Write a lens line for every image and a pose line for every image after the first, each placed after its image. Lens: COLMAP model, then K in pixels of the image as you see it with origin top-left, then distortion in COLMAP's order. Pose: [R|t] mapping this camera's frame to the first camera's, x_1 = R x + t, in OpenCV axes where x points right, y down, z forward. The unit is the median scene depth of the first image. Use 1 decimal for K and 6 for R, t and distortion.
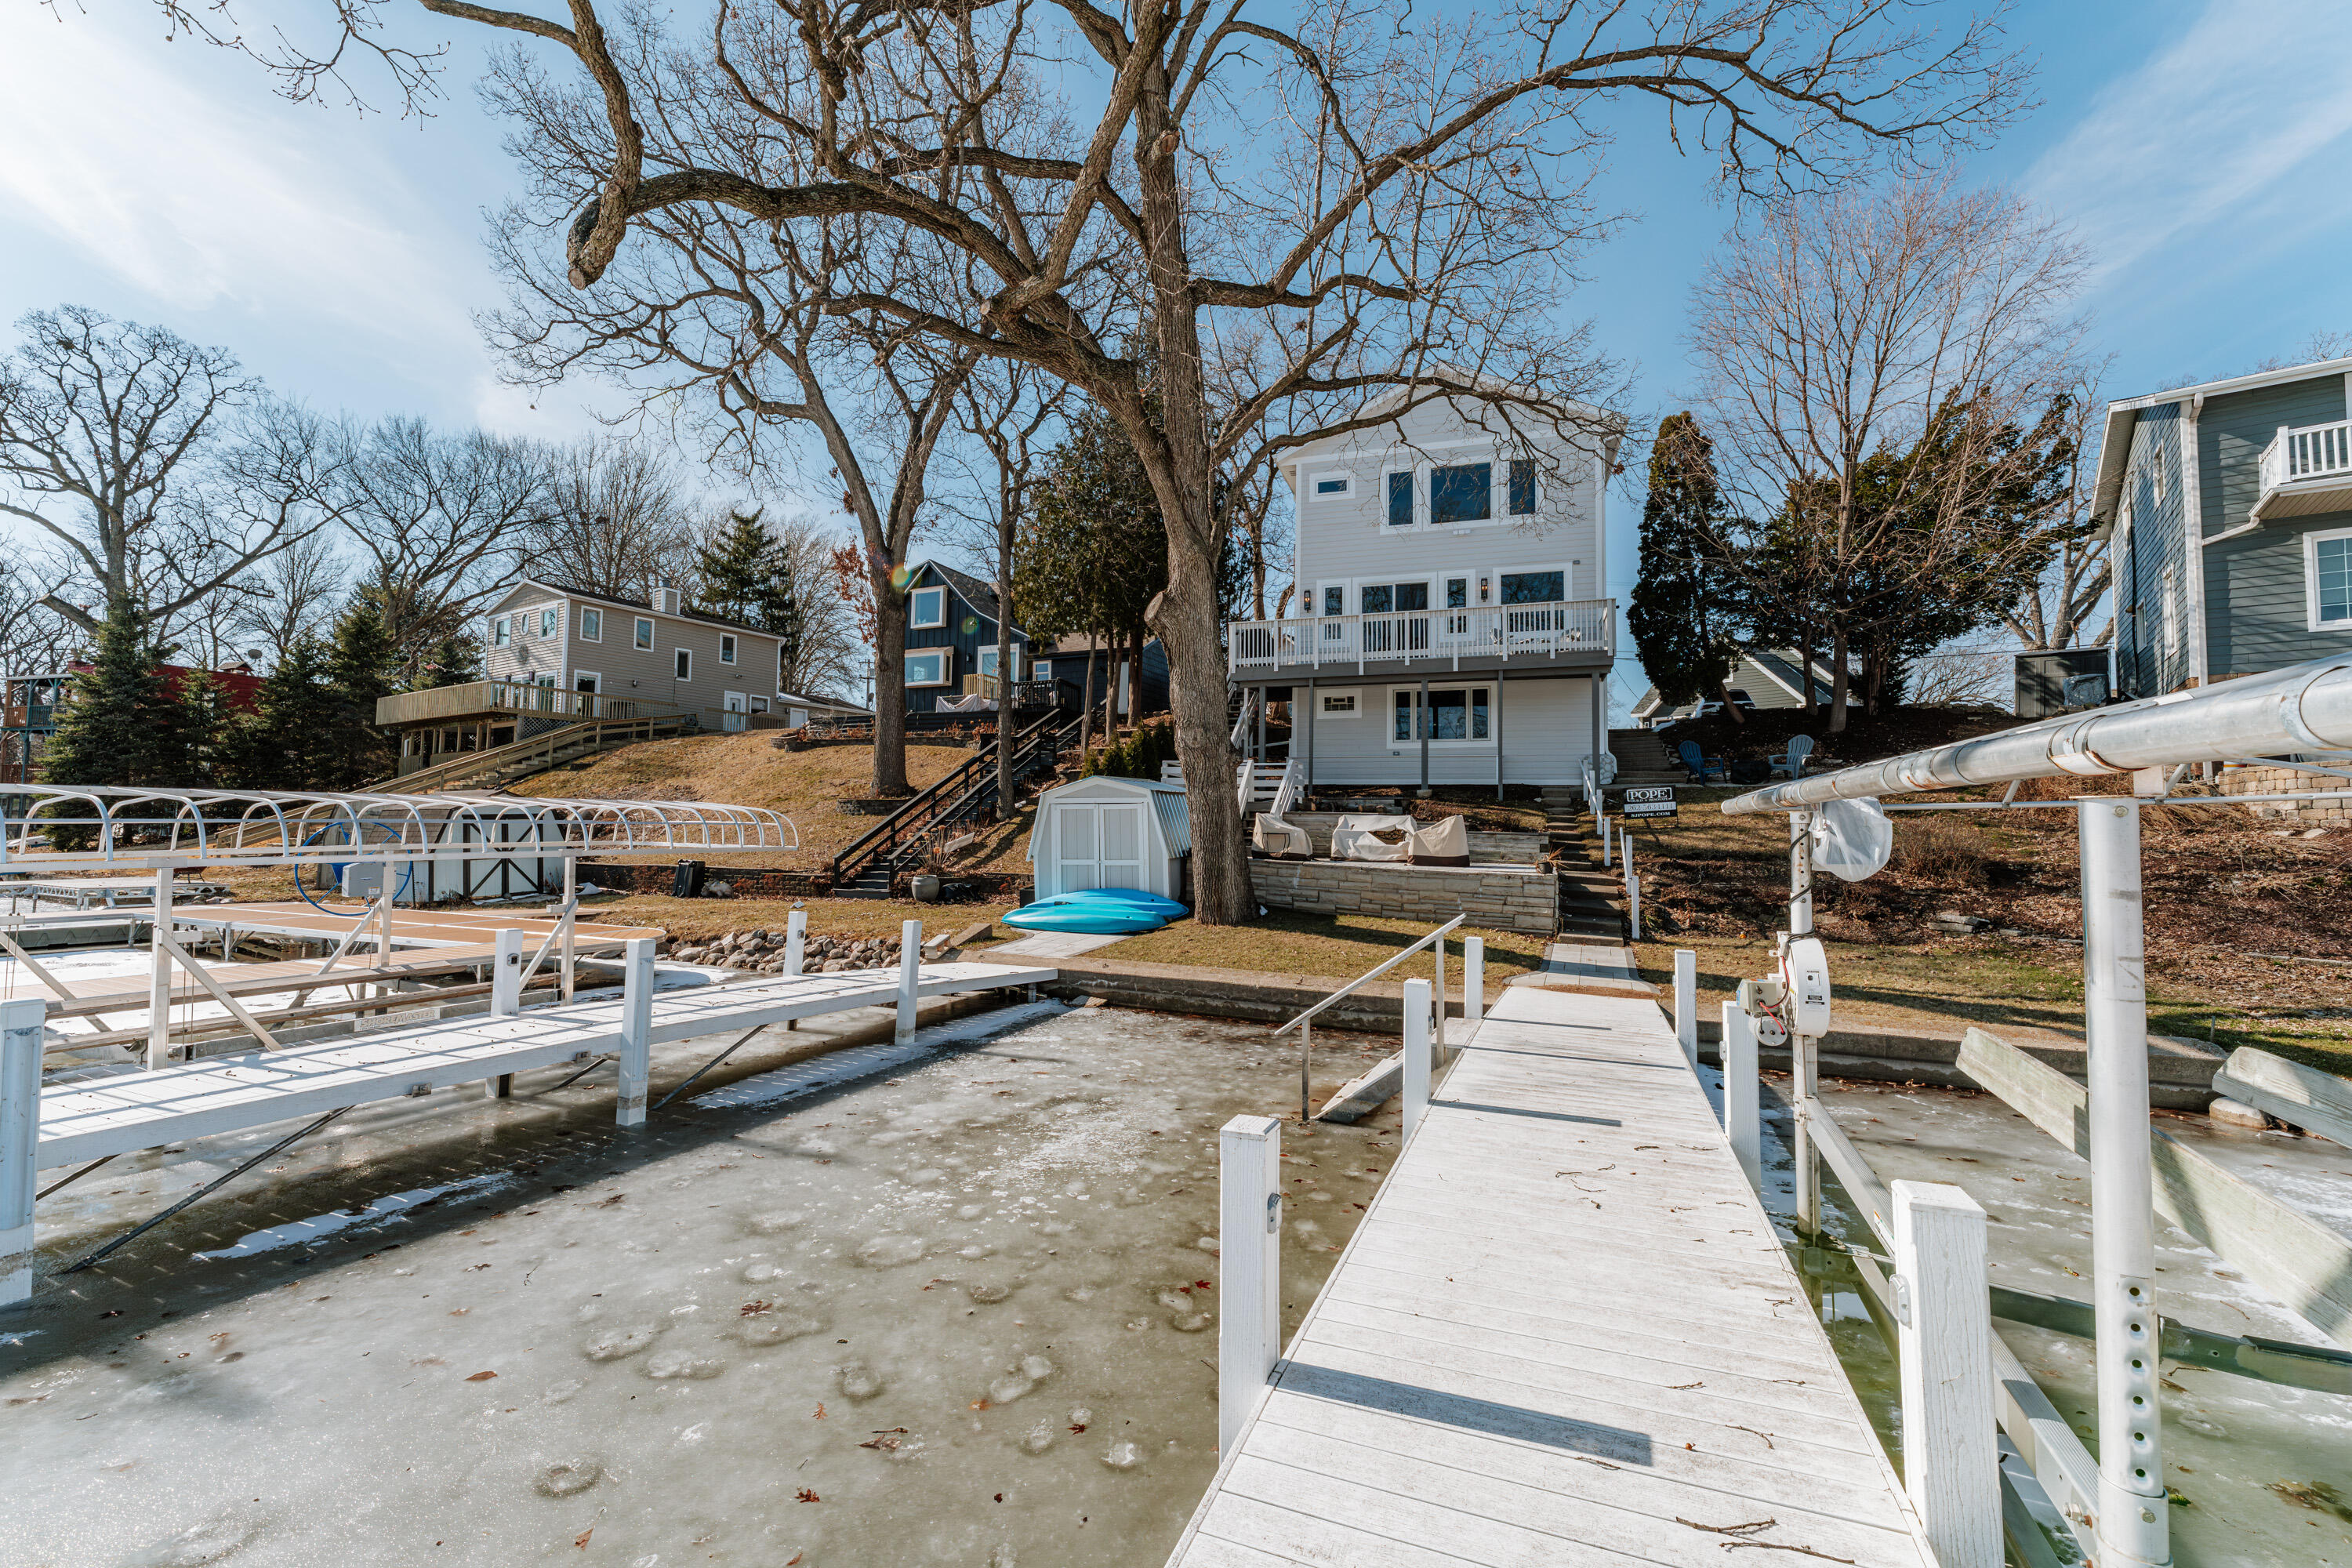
lens RADIAL K [[1068.4, 0, 1176.4], [0, 1068.4, 736.9], [0, 0, 1]] dist [0.001018, 0.000114]
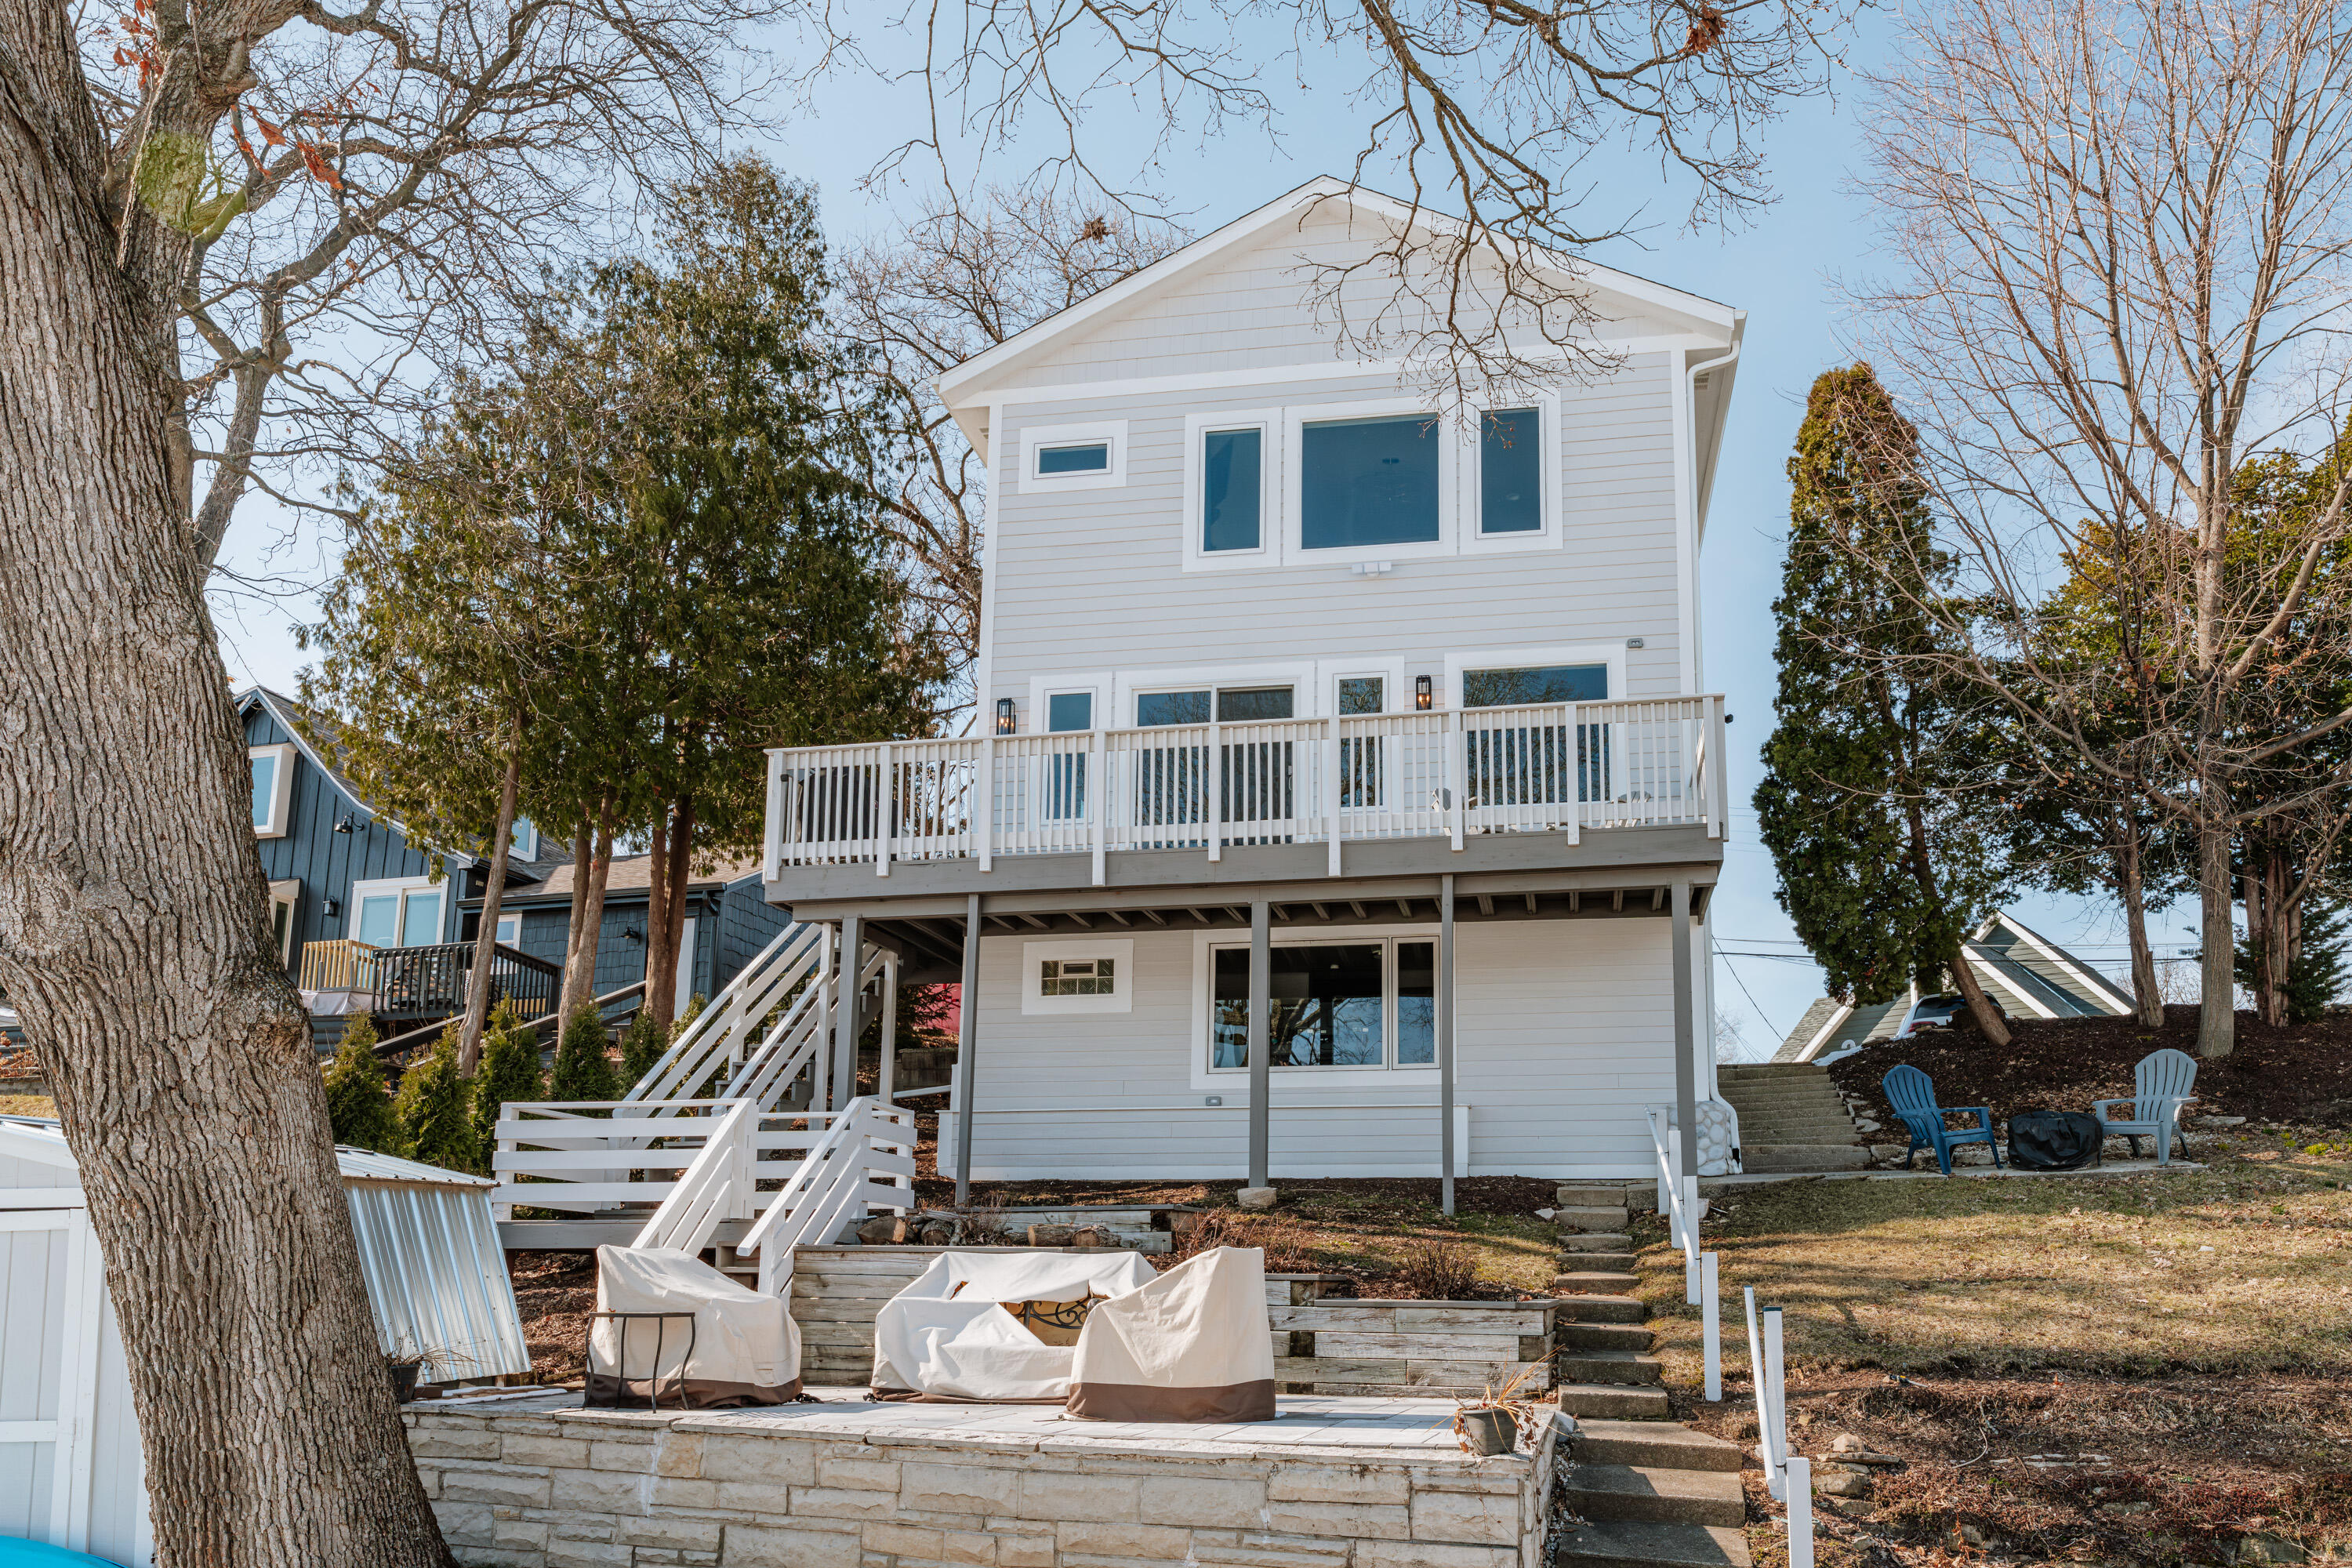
lens RADIAL K [[2385.7, 0, 1176.0], [0, 2385.7, 784.0], [0, 0, 1]] dist [0.004307, -0.011996]
pose [[0.987173, 0.023766, 0.157874, 0.051542], [-0.003737, 0.992027, -0.125966, 0.010752], [-0.159609, 0.123760, 0.979392, 0.121772]]
